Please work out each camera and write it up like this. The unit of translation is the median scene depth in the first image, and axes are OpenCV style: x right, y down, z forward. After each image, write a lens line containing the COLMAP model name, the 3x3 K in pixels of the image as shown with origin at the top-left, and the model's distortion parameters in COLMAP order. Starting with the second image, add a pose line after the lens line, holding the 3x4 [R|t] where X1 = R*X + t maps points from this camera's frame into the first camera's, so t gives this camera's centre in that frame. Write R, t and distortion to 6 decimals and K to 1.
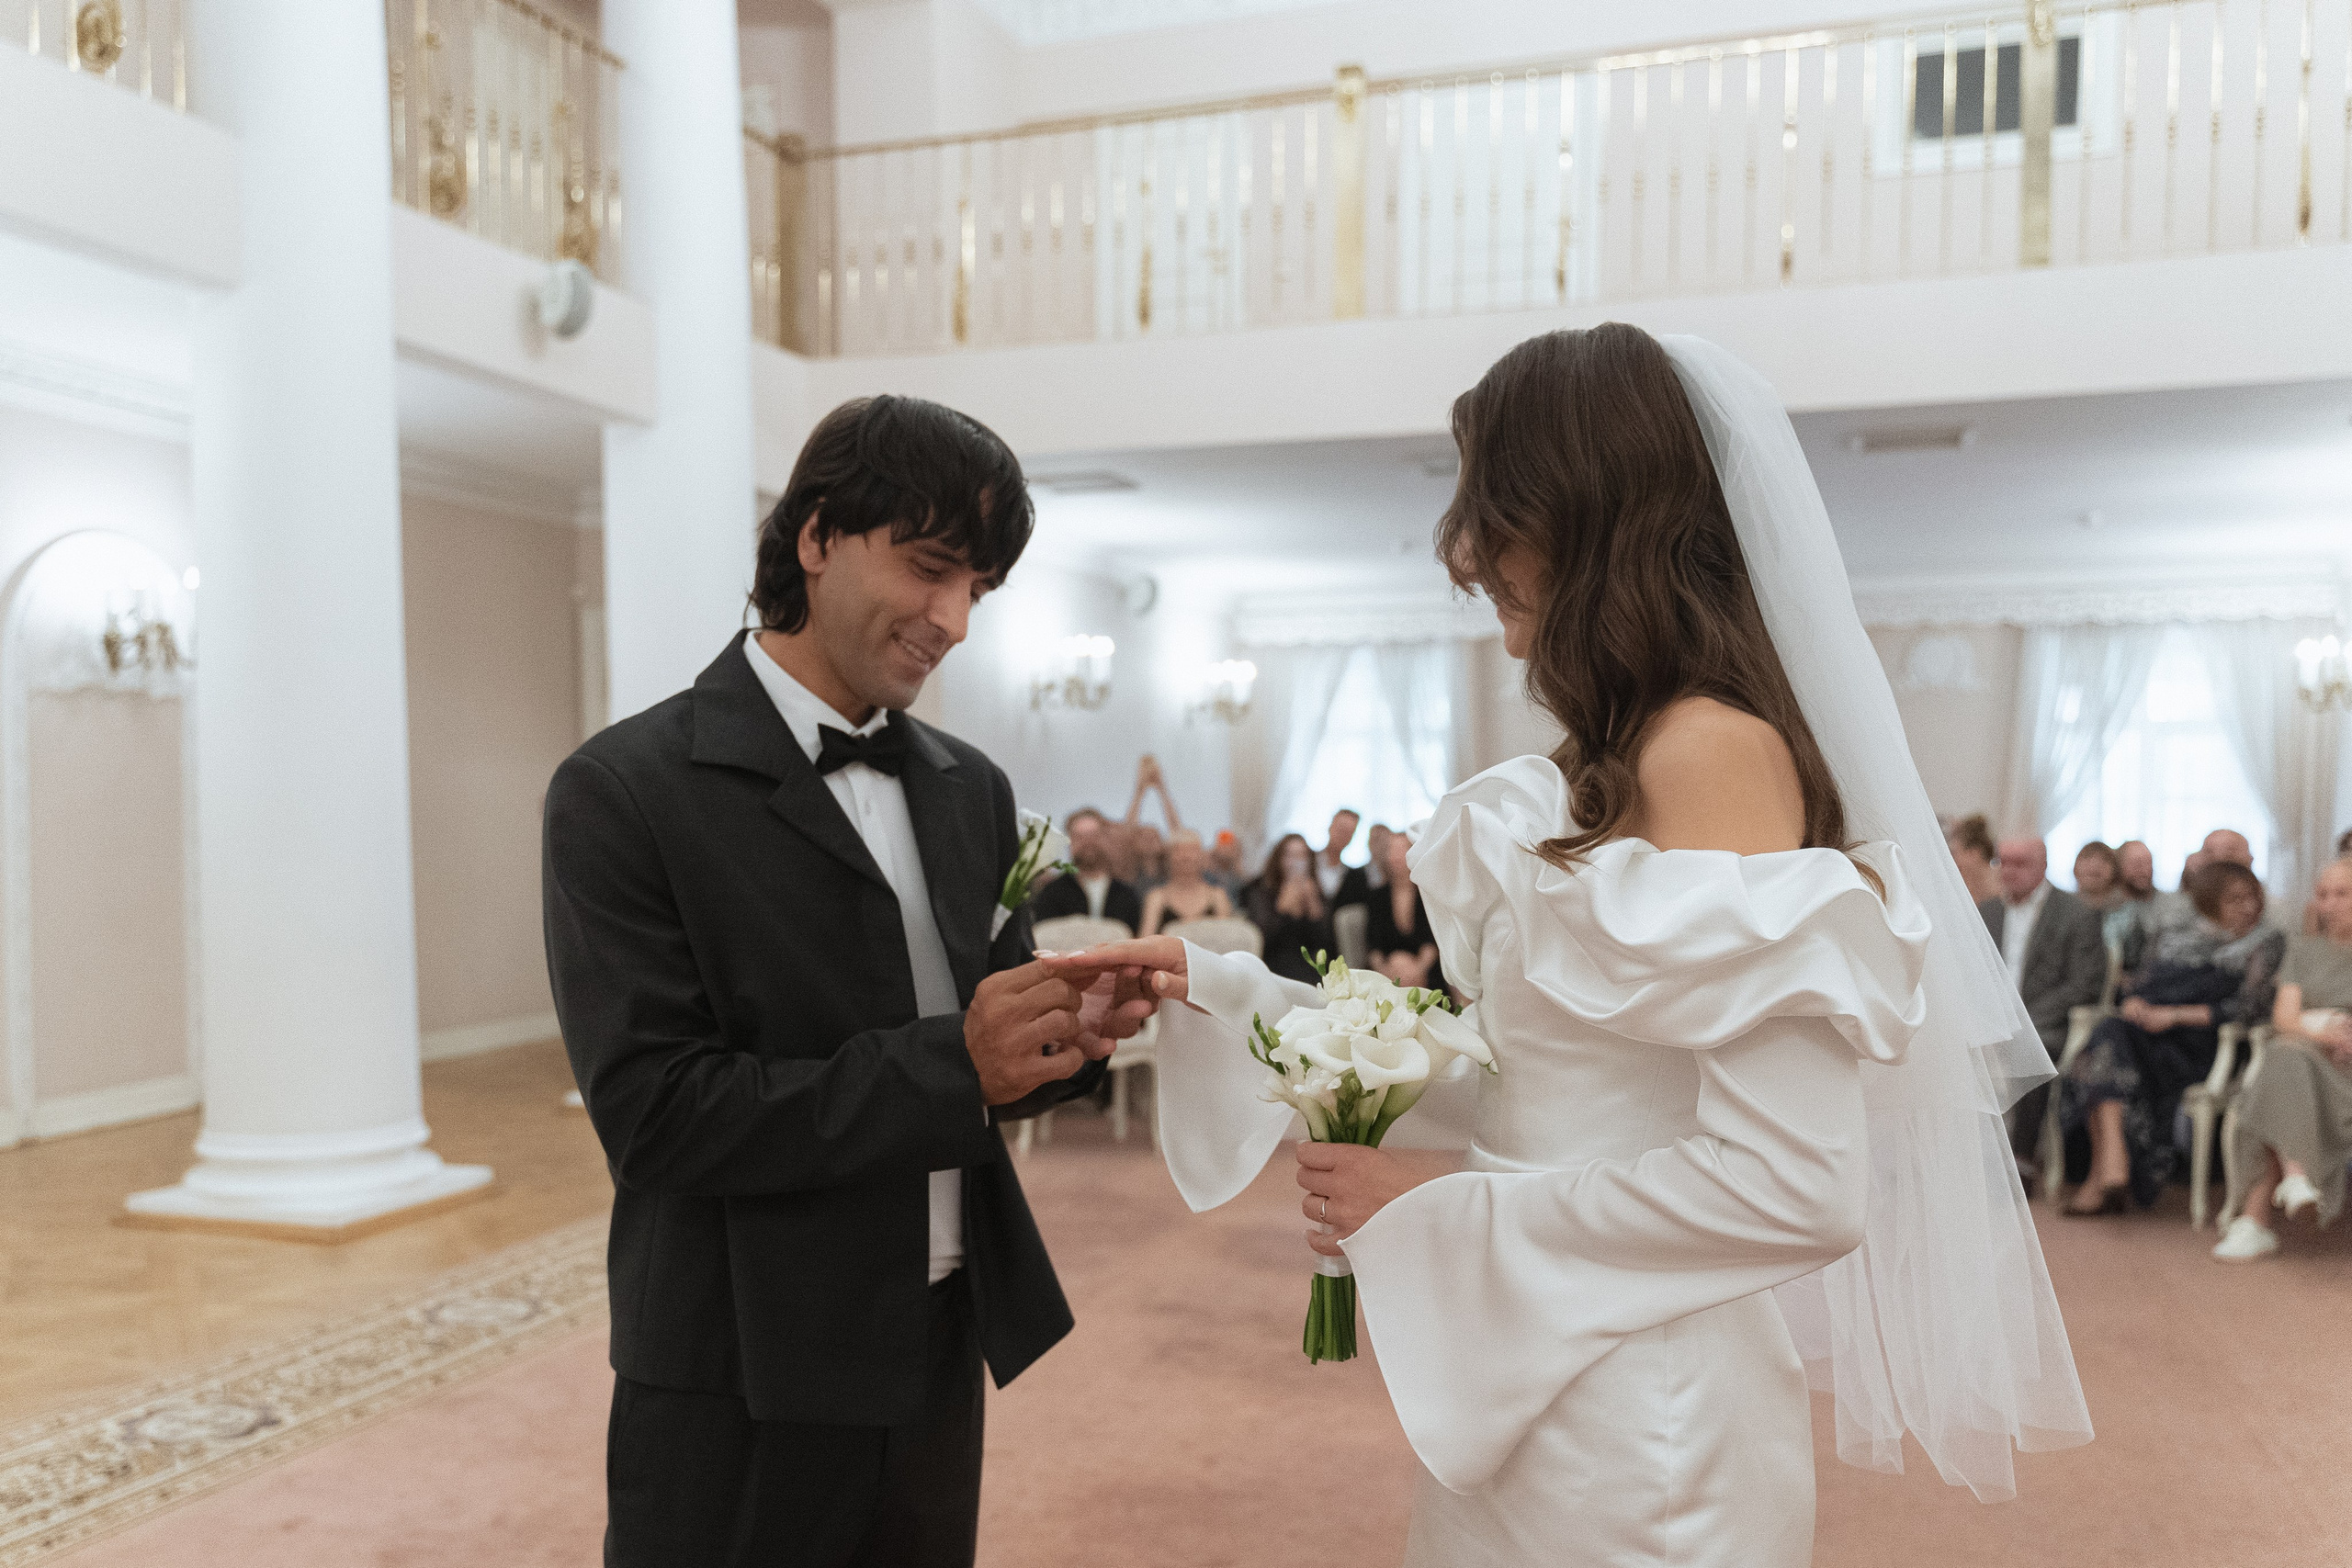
lens RADIAL K [[1986.7, 0, 1046.8], [0, 1986.7, 936.5], [0, 0, 1]] dist [0.007559, -0.013224]
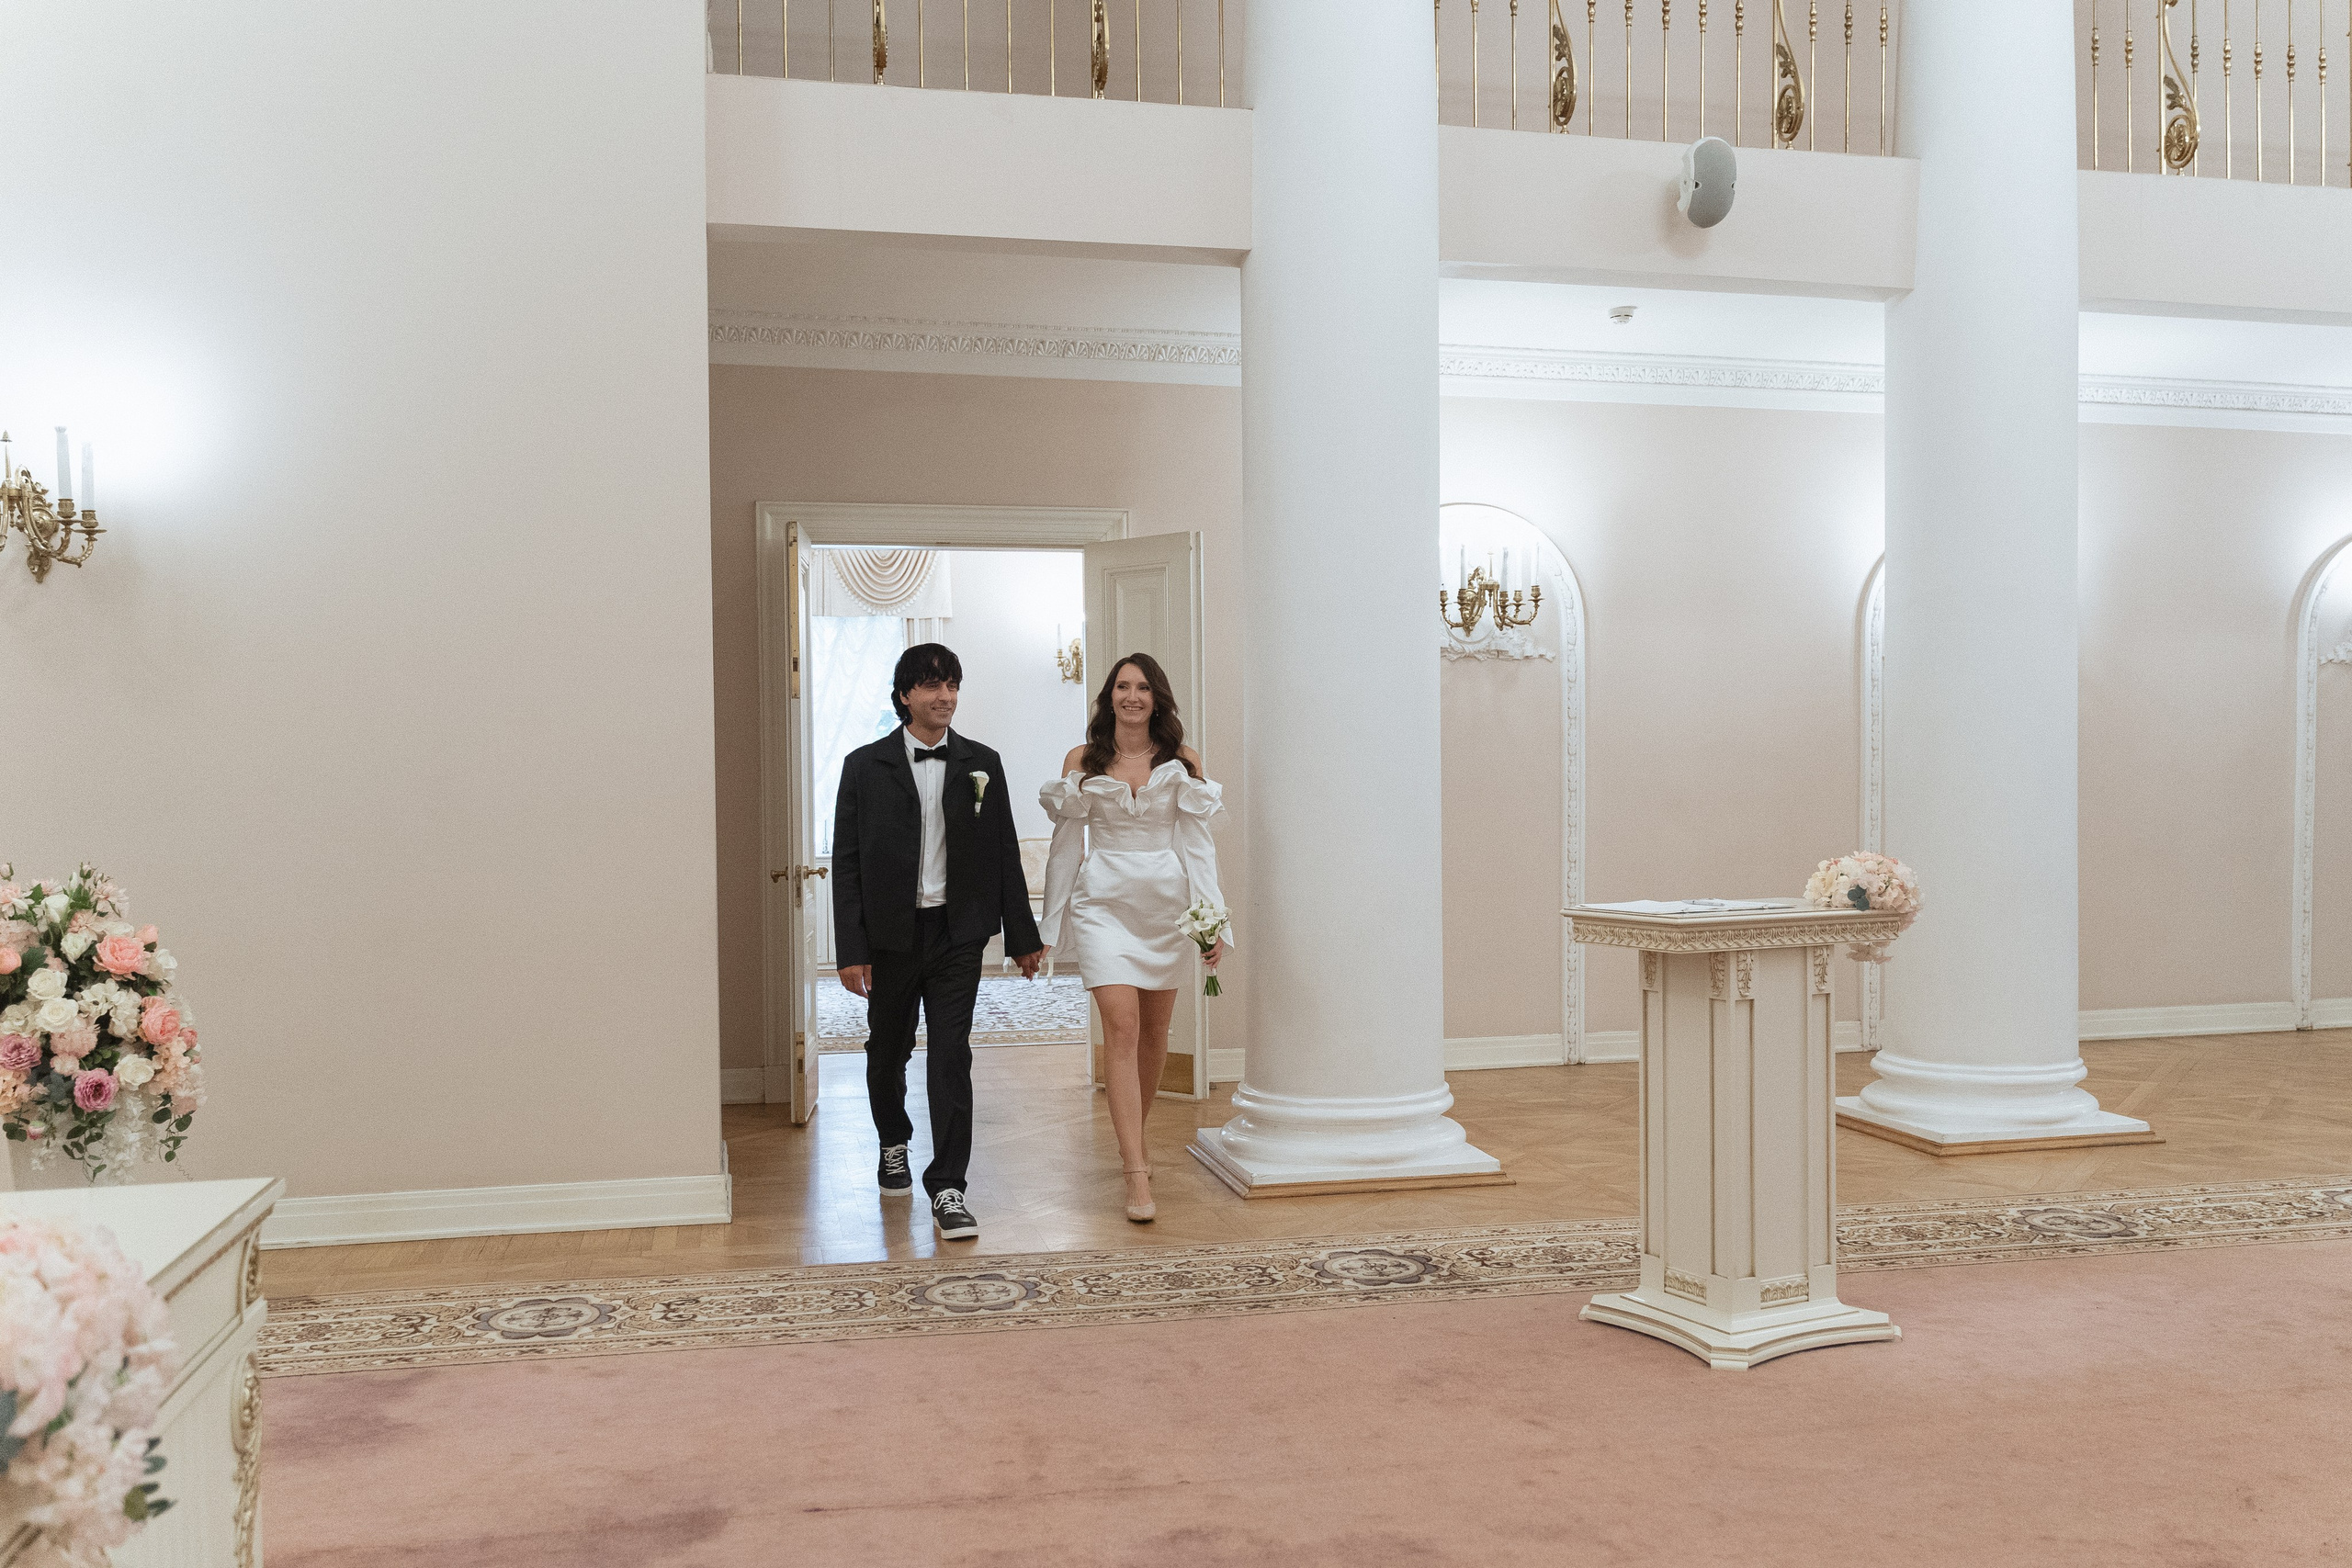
lens RADIAL K [[2089.6, 0, 1096.4], [0, 2089.6, 829.7], [0, 0, 1]] dist [0.004360, -0.006111]
pose [[0.507249, 0.019008, -0.861590, 0.229469], [-0.057627, 0.998267, -0.011904, 0.040561], [0.859871, 0.055689, 0.507465, -0.318763]]
